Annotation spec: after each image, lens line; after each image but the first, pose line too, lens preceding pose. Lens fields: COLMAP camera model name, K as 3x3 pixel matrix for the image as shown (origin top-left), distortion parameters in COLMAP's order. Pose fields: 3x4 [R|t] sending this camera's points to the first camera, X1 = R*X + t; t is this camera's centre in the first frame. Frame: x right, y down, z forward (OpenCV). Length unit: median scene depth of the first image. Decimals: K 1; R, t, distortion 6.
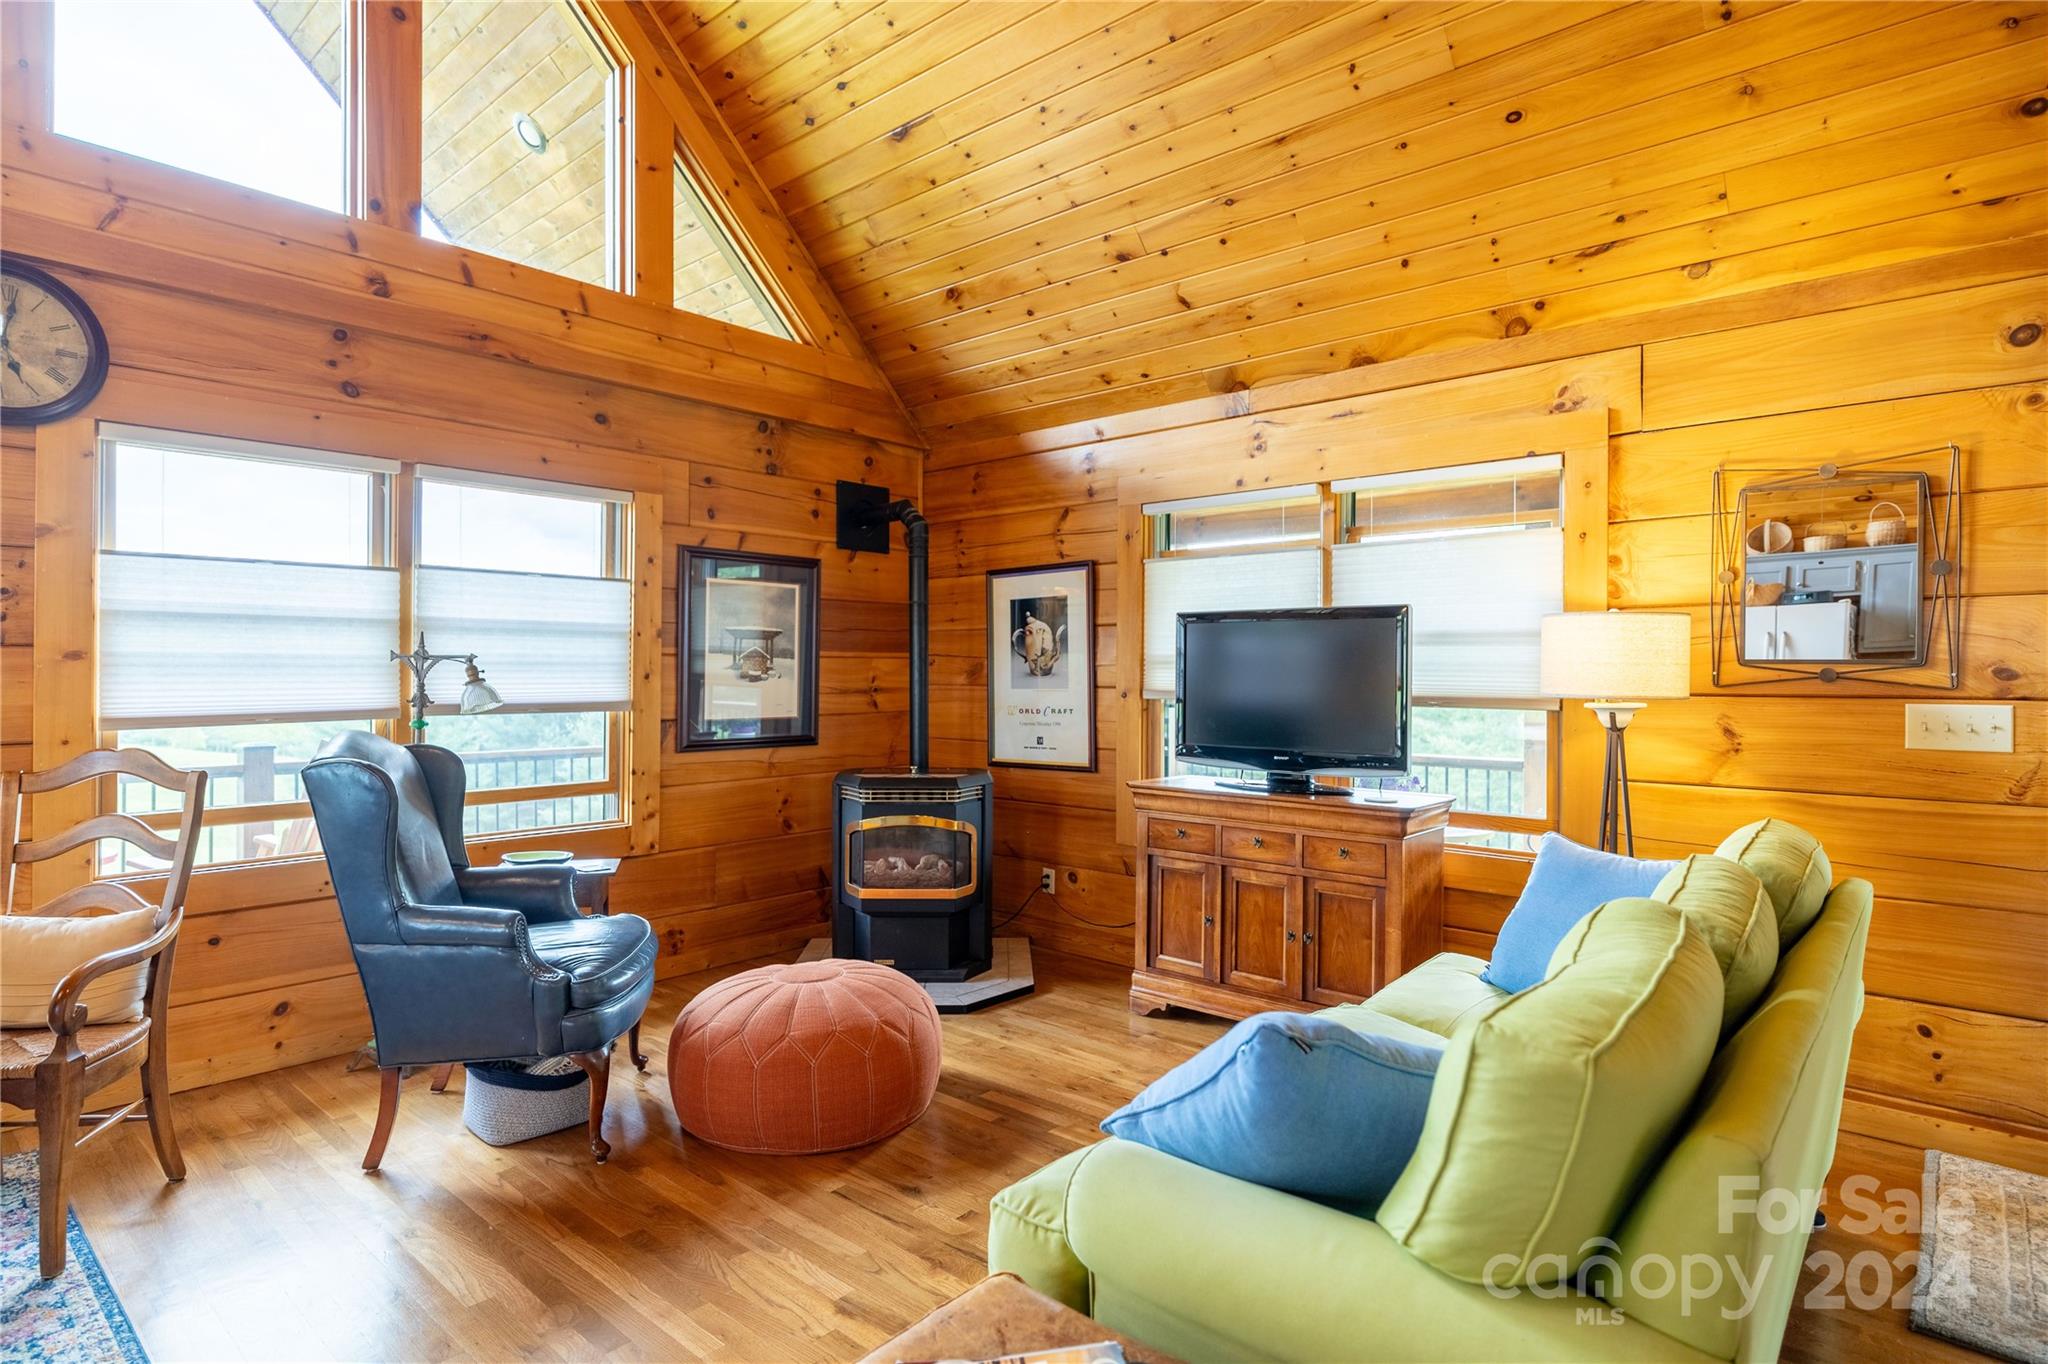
lens RADIAL K [[1076.6, 0, 1010.2], [0, 1076.6, 669.9], [0, 0, 1]] dist [0.003483, -0.002905]
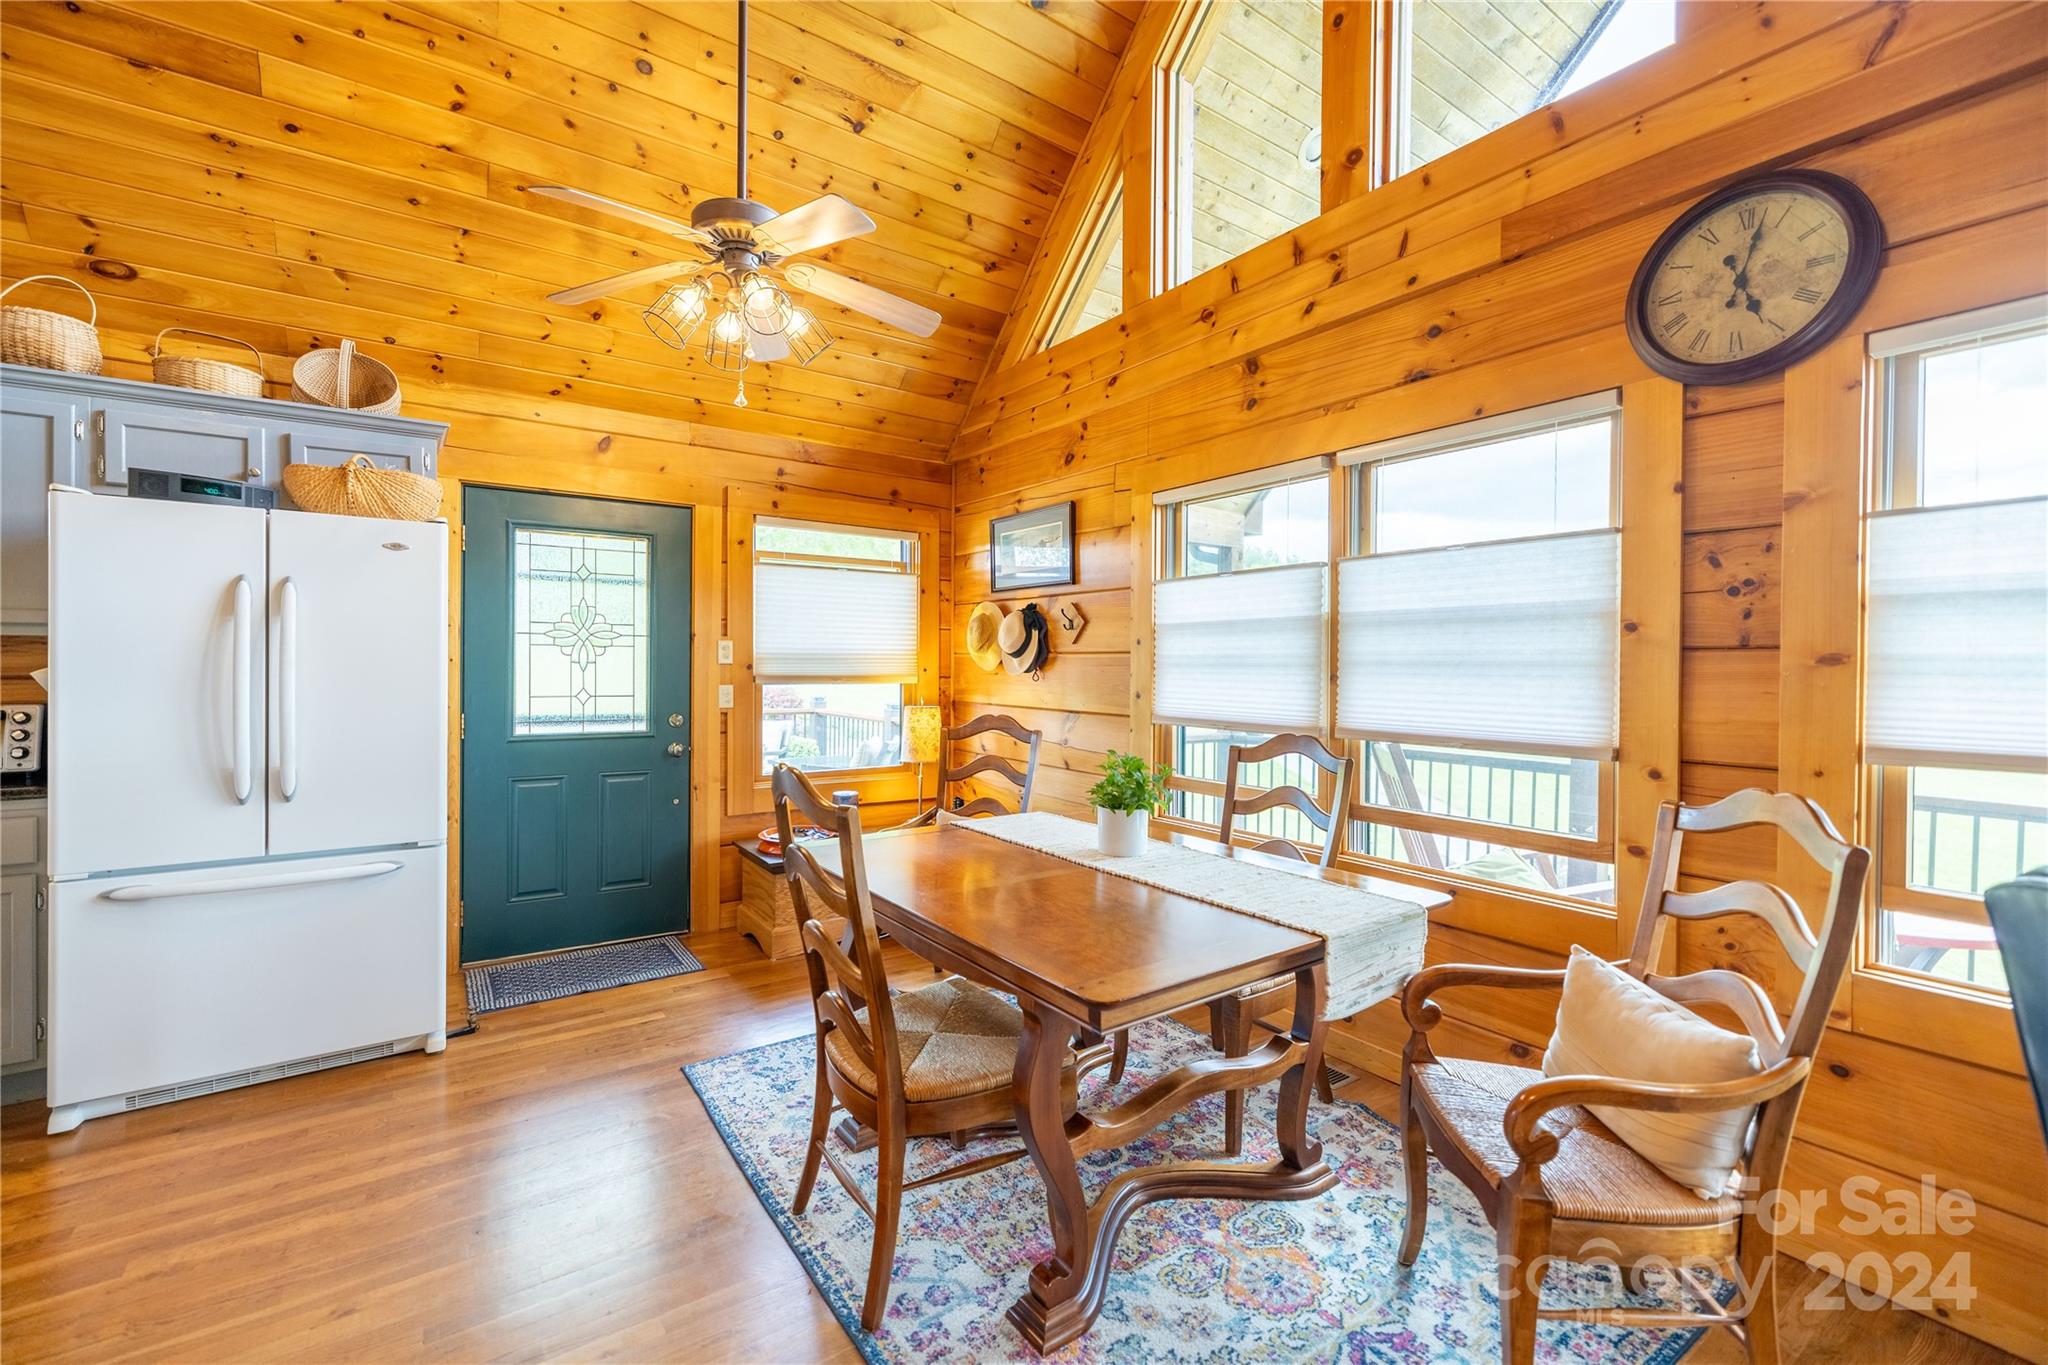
lens RADIAL K [[856.3, 0, 1011.3], [0, 856.3, 671.1], [0, 0, 1]] dist [0.003602, -0.000335]
pose [[-0.228832, 0.003046, -0.973461, -0.130682], [-0.010185, 0.999933, 0.005523, -0.002403], [0.973413, 0.011178, -0.228786, 0.489390]]
